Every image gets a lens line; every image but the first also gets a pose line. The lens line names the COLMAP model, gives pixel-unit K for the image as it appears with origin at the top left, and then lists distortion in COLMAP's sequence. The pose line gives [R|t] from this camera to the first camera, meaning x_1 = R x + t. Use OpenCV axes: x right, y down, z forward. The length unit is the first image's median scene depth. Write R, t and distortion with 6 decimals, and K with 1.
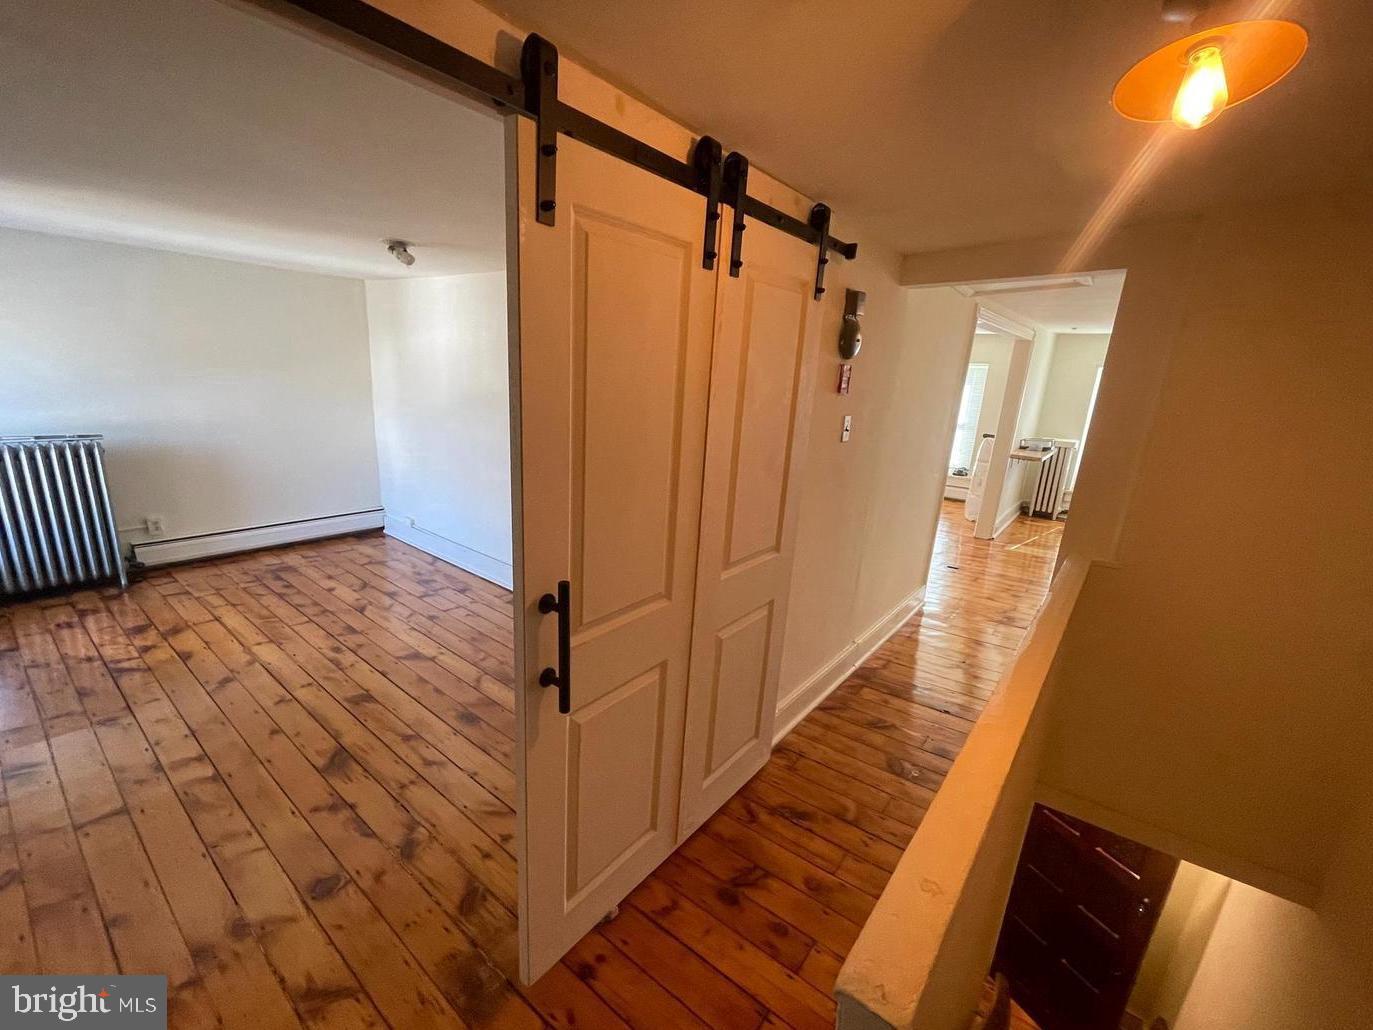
lens RADIAL K [[581.7, 0, 647.0], [0, 581.7, 535.3], [0, 0, 1]] dist [-0.004762, 0.000346]
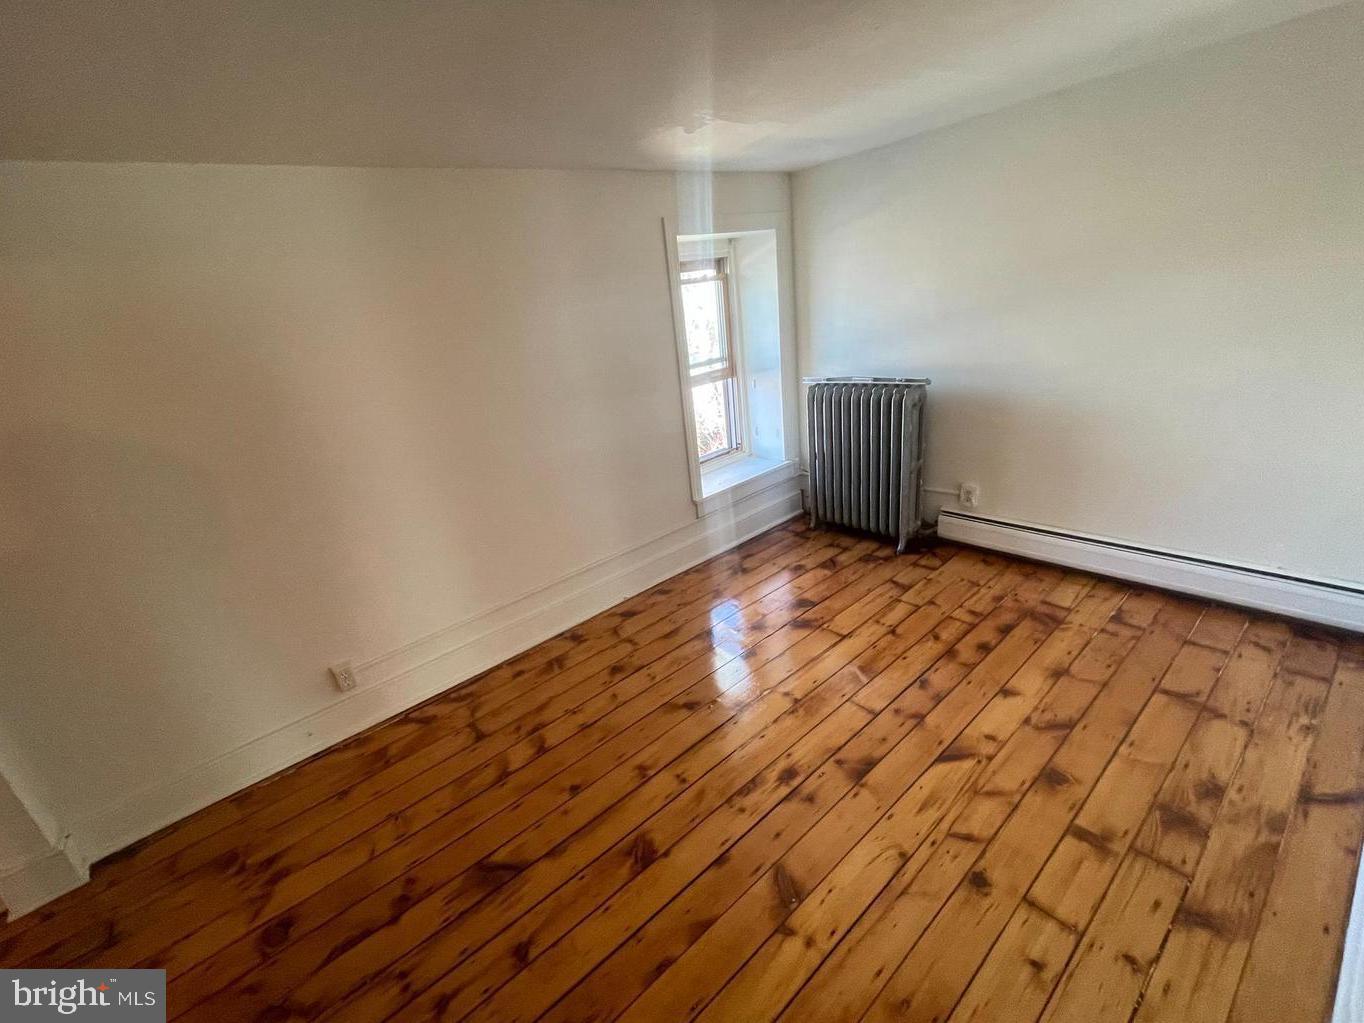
lens RADIAL K [[577.9, 0, 642.8], [0, 577.9, 531.7], [0, 0, 1]] dist [-0.004762, 0.000346]
pose [[-0.204309, 0.344508, -0.916282, -0.011497], [-0.146955, 0.914624, 0.376652, -0.248447], [0.967813, 0.211606, -0.136238, 0.826739]]
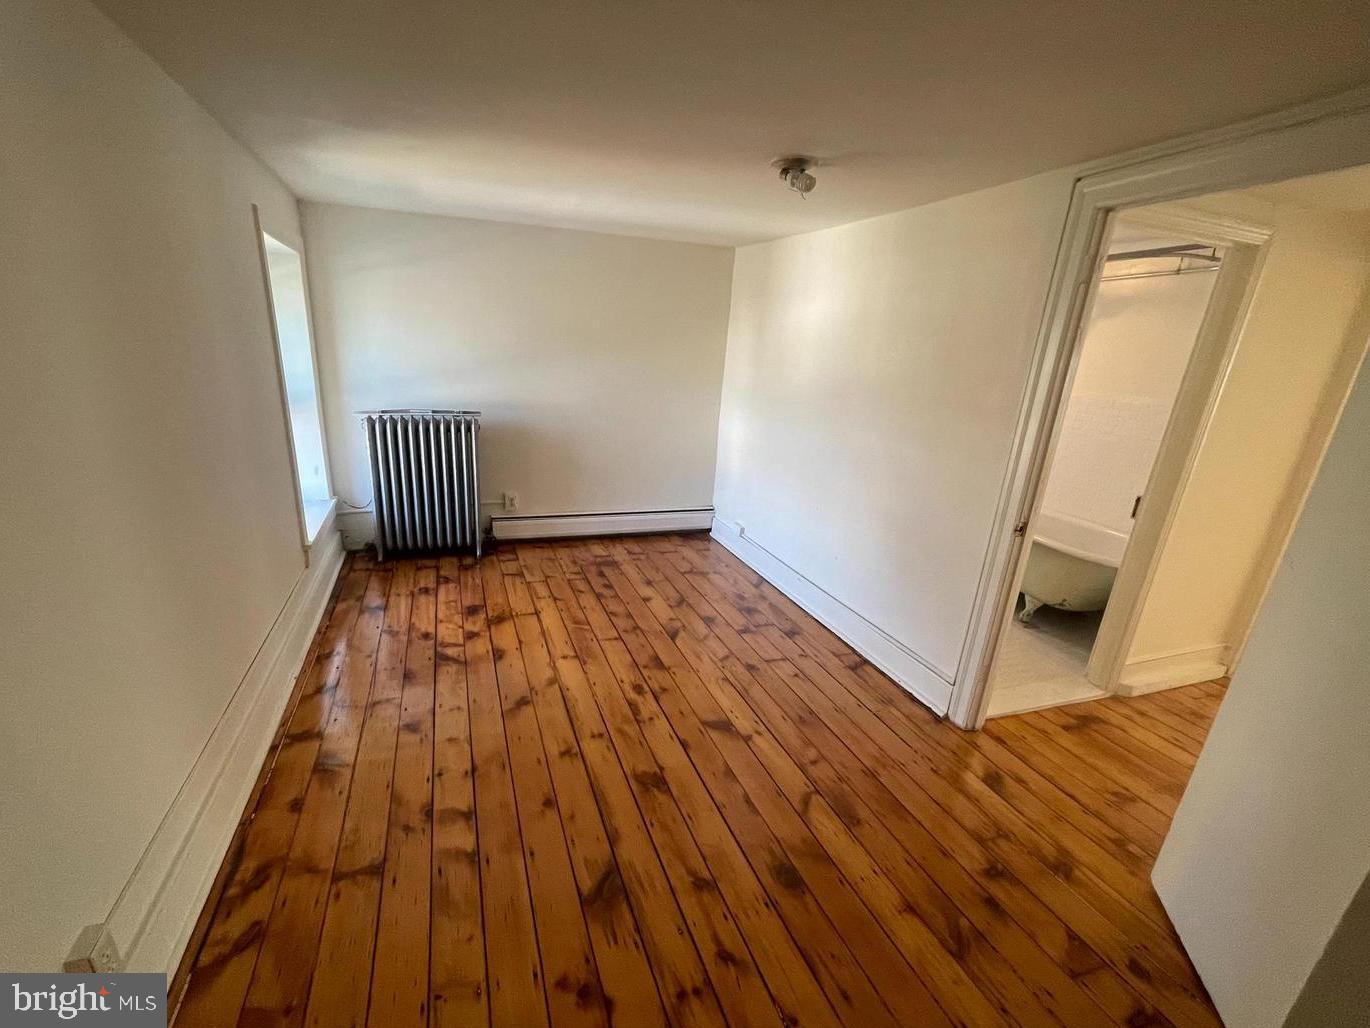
lens RADIAL K [[580.4, 0, 645.6], [0, 580.4, 534.3], [0, 0, 1]] dist [-0.004762, 0.000346]
pose [[0.852775, 0.154776, -0.498818, -0.141329], [-0.148572, 0.987512, 0.052414, -0.060155], [0.500701, 0.029413, 0.865120, 0.272483]]
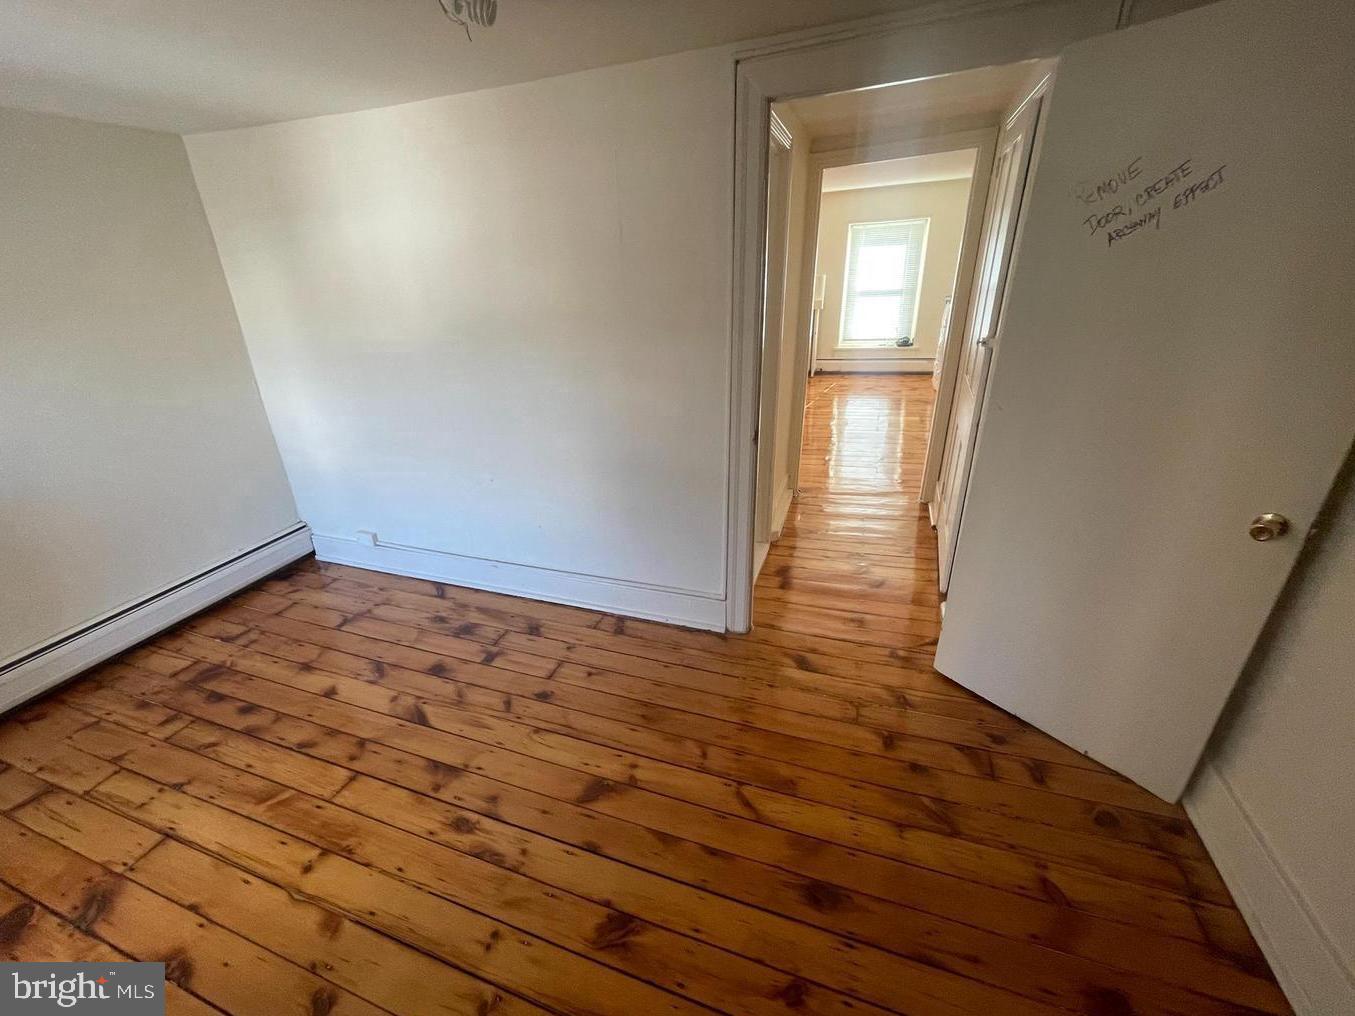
lens RADIAL K [[583.4, 0, 634.2], [0, 583.4, 532.7], [0, 0, 1]] dist [-0.002430, 0.000778]
pose [[0.940960, -0.224676, 0.253209, -0.433837], [0.184129, 0.967359, 0.174104, -0.130653], [-0.284061, -0.117202, 0.951616, 0.434015]]
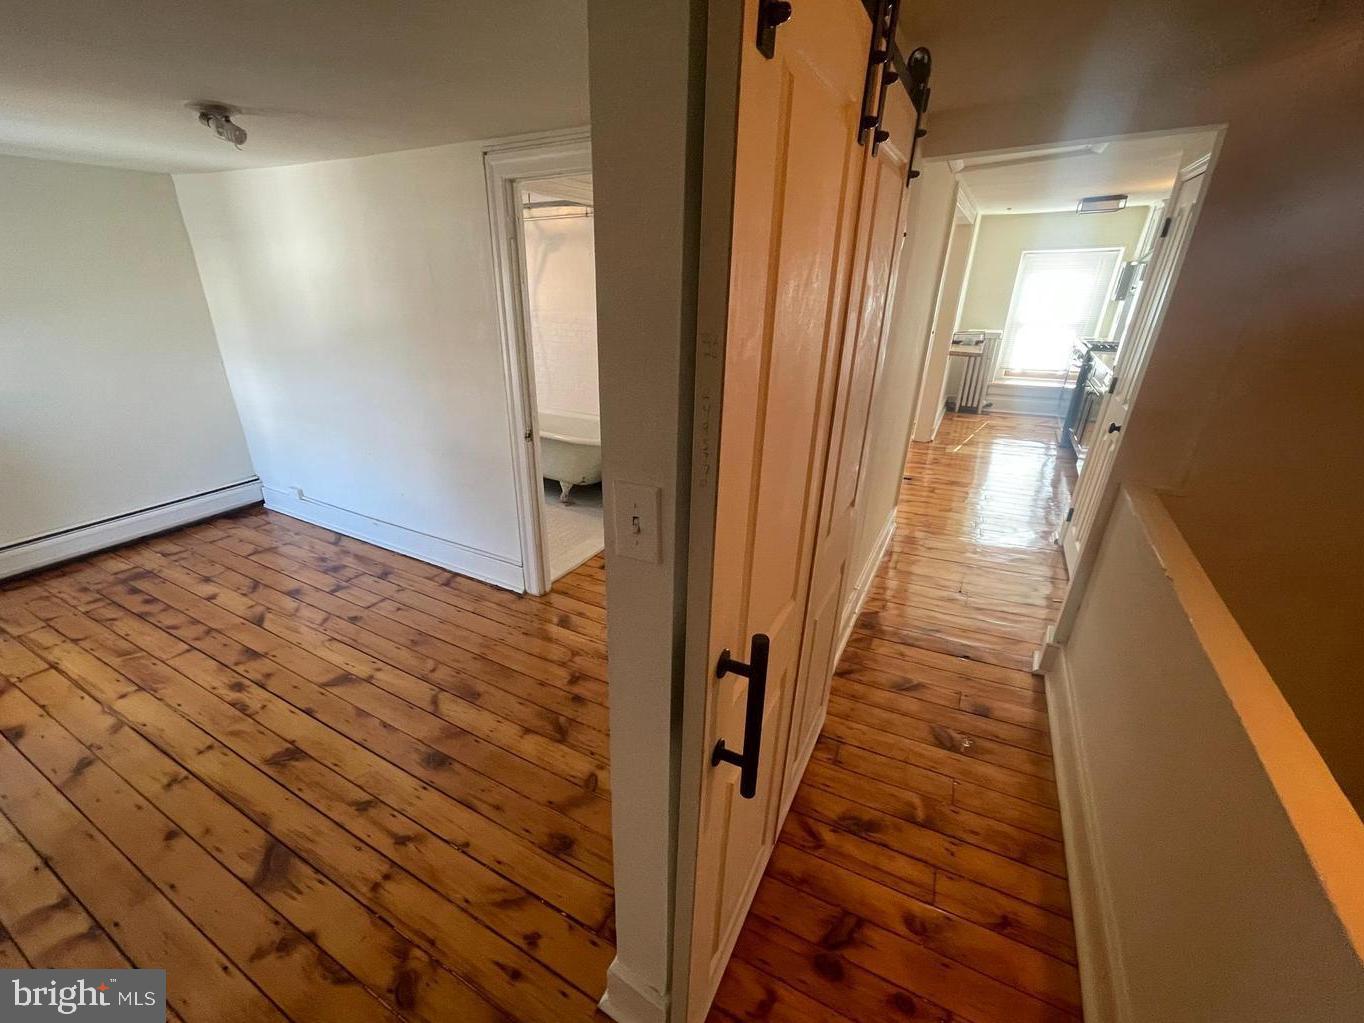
lens RADIAL K [[581.2, 0, 636.5], [0, 581.2, 532.6], [0, 0, 1]] dist [-0.003940, 0.005688]
pose [[0.982892, -0.118095, 0.141342, -0.089607], [0.096508, 0.983828, 0.150895, -0.067616], [-0.156876, -0.134673, 0.978393, 0.174099]]
